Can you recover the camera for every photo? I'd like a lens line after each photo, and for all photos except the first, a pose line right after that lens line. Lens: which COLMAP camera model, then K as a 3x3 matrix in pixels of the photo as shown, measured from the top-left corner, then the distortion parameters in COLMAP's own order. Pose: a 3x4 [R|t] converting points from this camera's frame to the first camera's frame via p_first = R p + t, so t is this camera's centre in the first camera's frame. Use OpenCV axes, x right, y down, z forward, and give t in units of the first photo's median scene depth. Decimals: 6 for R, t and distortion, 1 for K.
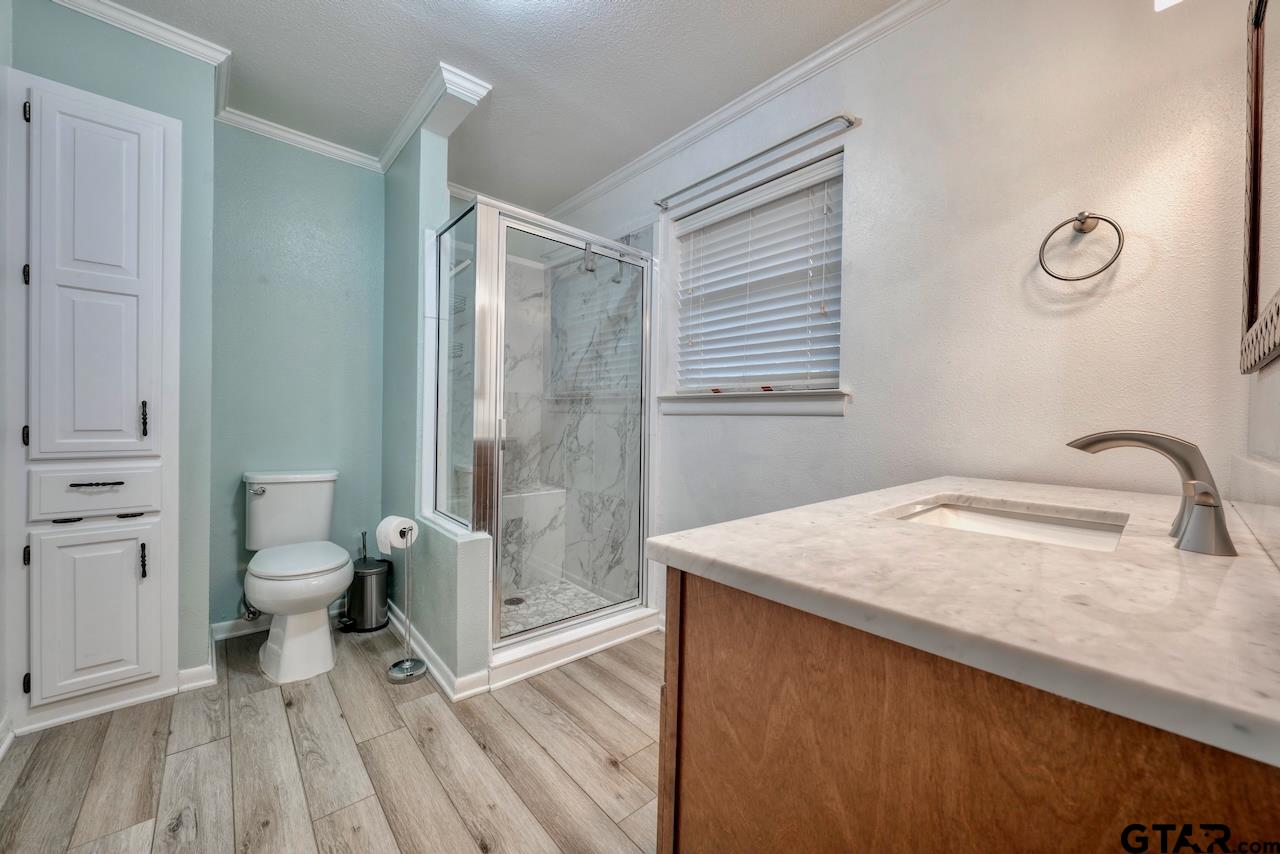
lens RADIAL K [[495.9, 0, 648.5], [0, 495.9, 418.5], [0, 0, 1]] dist [-0.002873, -0.000343]
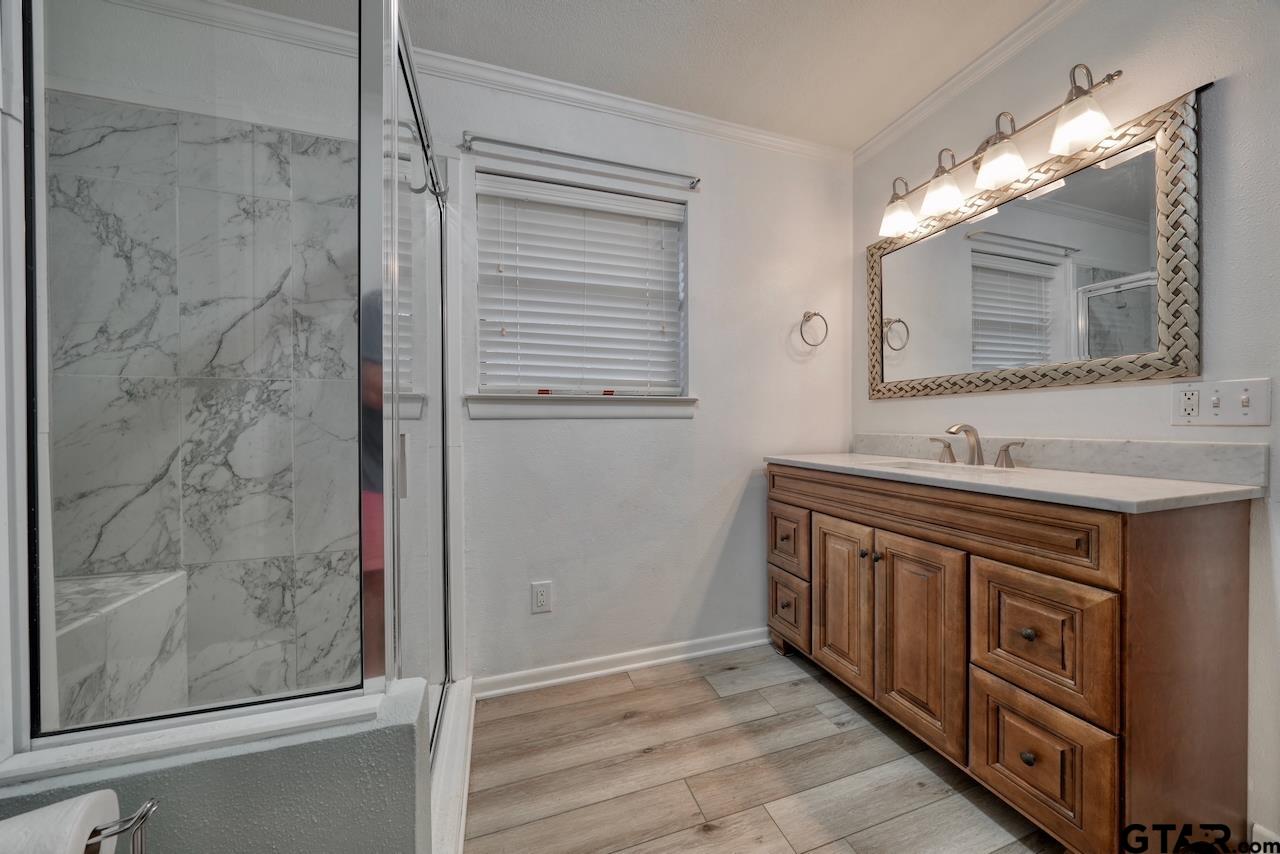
lens RADIAL K [[433.4, 0, 640.2], [0, 433.4, 424.4], [0, 0, 1]] dist [-0.005462, 0.001151]
pose [[0.389838, -0.019827, 0.920670, -0.501399], [0.014603, 0.999776, 0.015348, -0.006175], [-0.920768, 0.007462, 0.390040, 0.520139]]
